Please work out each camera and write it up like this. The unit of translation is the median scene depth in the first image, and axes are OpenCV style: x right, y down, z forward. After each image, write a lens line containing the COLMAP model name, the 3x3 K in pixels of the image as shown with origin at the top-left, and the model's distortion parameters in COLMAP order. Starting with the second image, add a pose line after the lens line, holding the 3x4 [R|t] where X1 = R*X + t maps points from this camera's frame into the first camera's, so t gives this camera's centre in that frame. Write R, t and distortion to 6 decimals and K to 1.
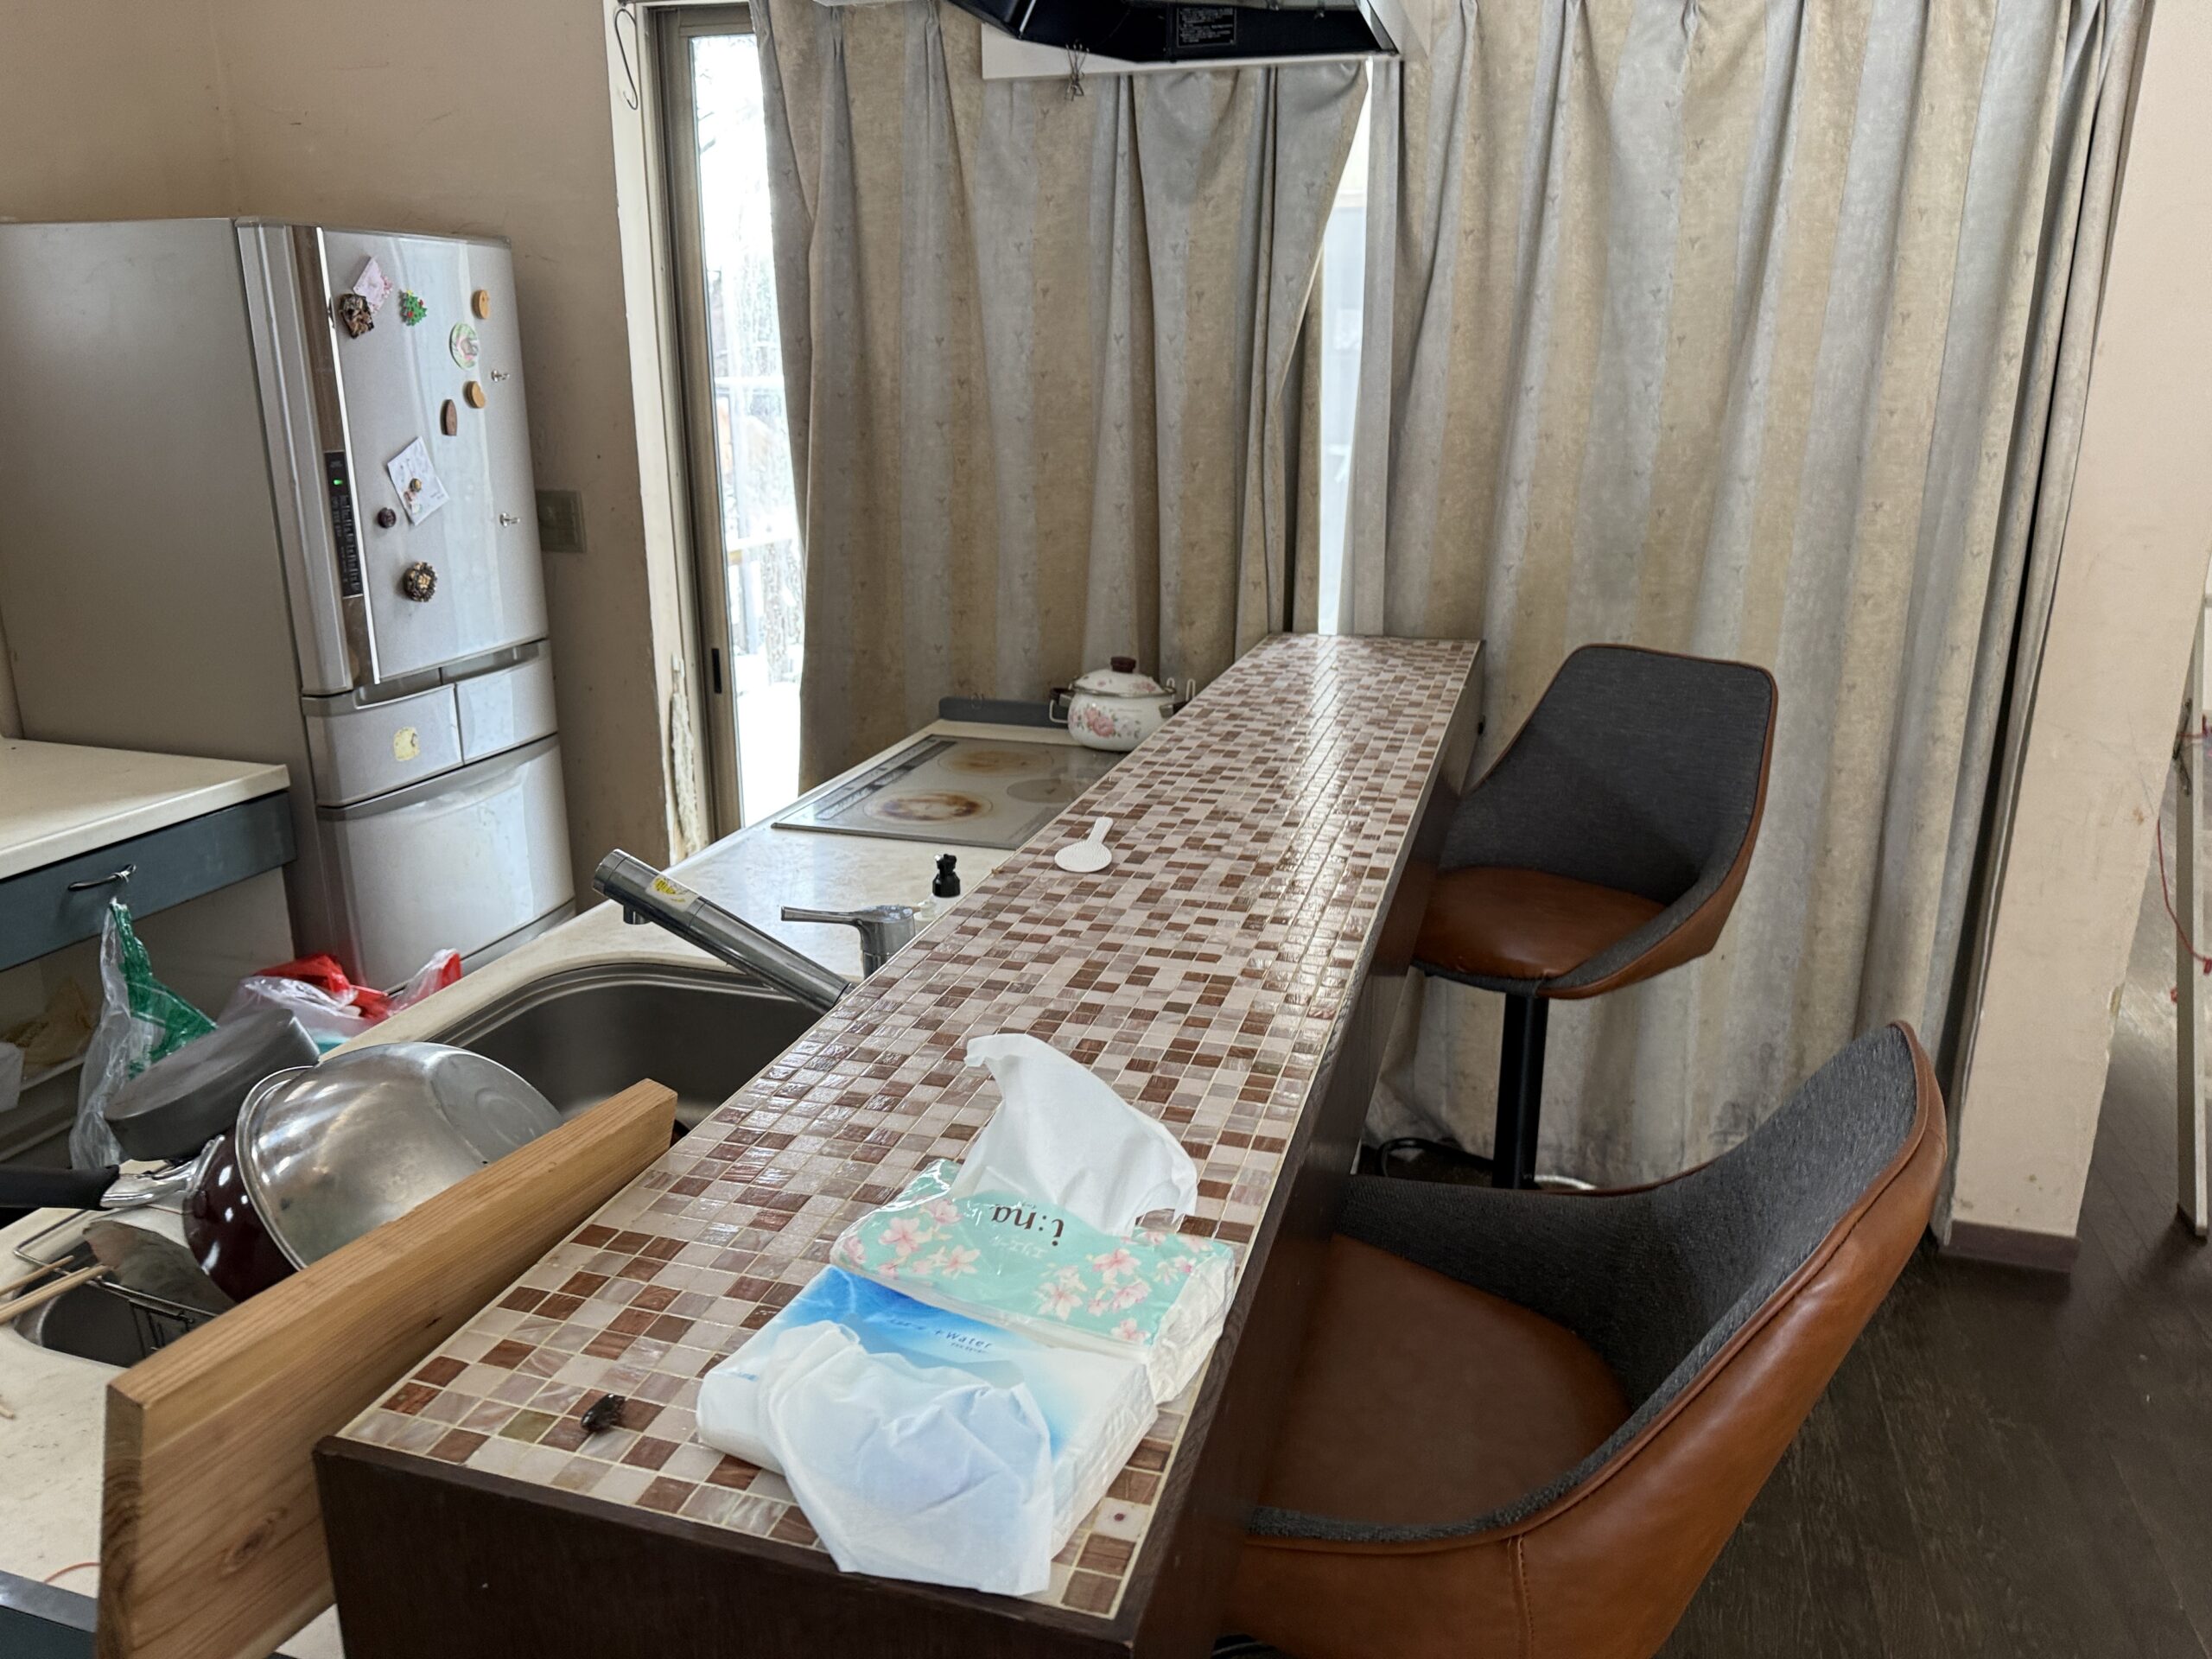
lens RADIAL K [[1553.9, 0, 1111.9], [0, 1553.9, 843.6], [0, 0, 1]] dist [0.094071, -0.135472]
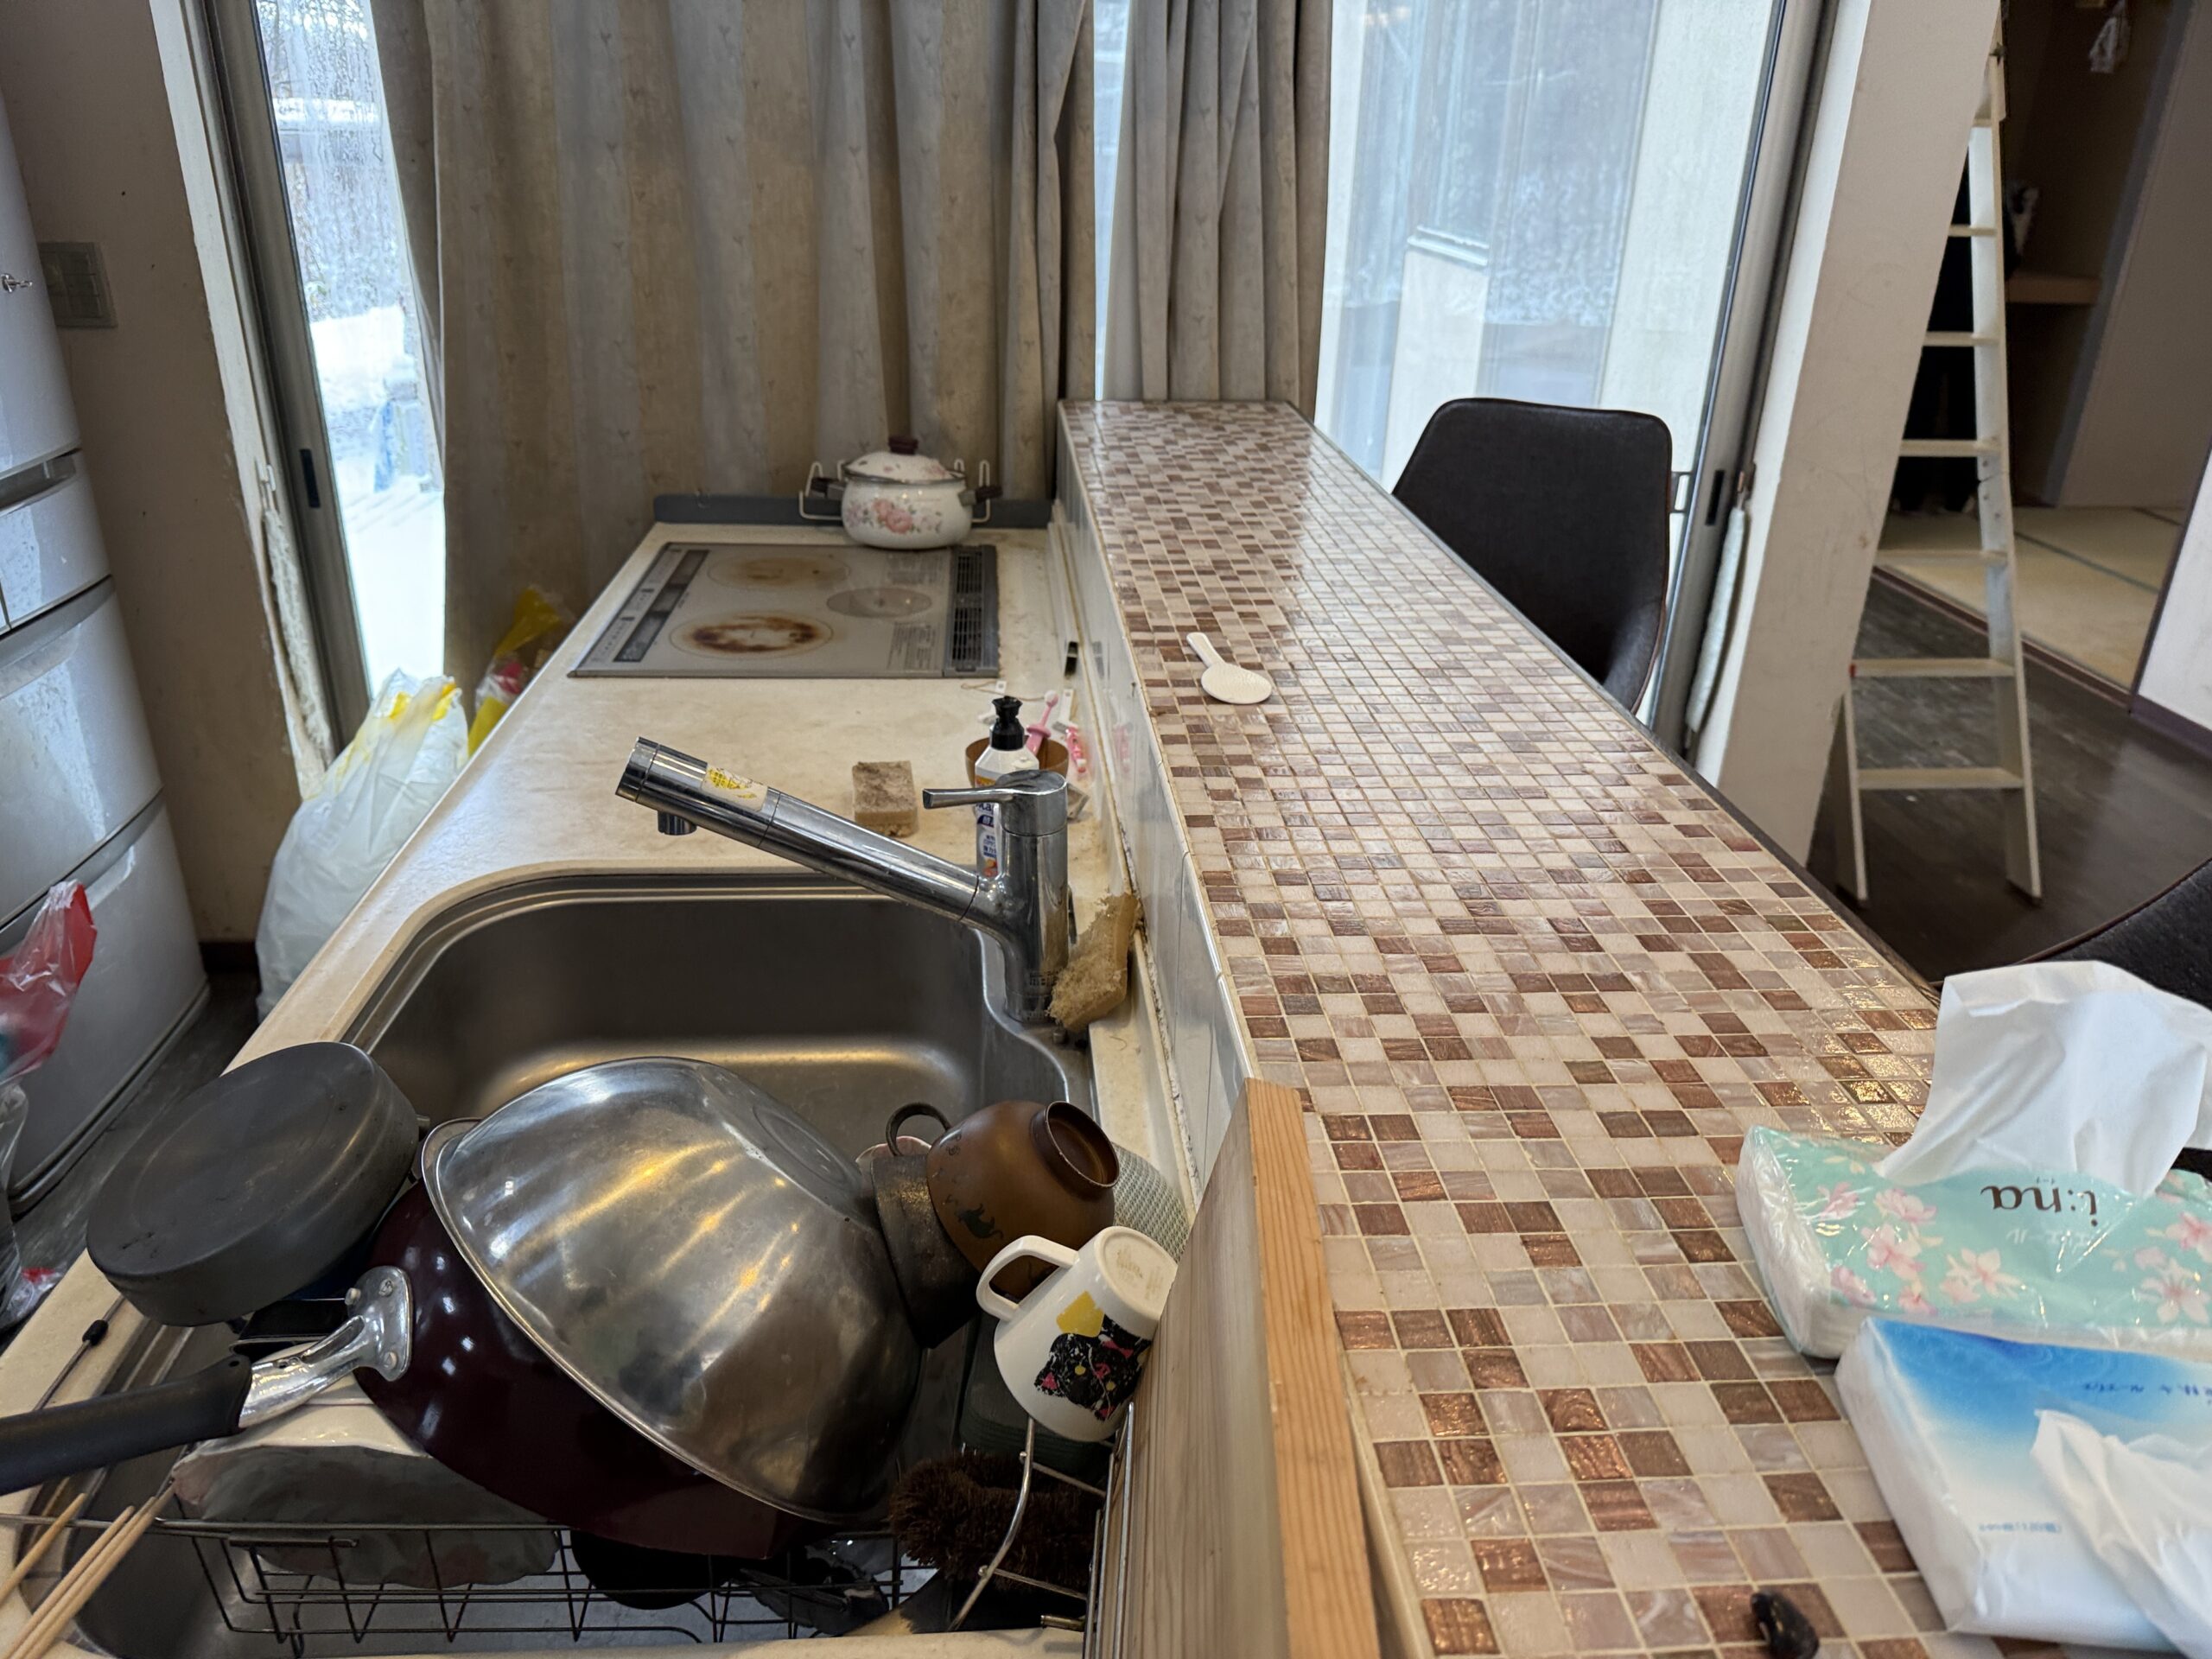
lens RADIAL K [[1553.9, 0, 1111.9], [0, 1553.9, 843.6], [0, 0, 1]] dist [0.094071, -0.135472]
pose [[0.934073, -0.133426, 0.331217, -0.329991], [0.085932, 0.984300, 0.154172, -0.037286], [-0.346588, -0.115545, 0.930874, 0.226853]]
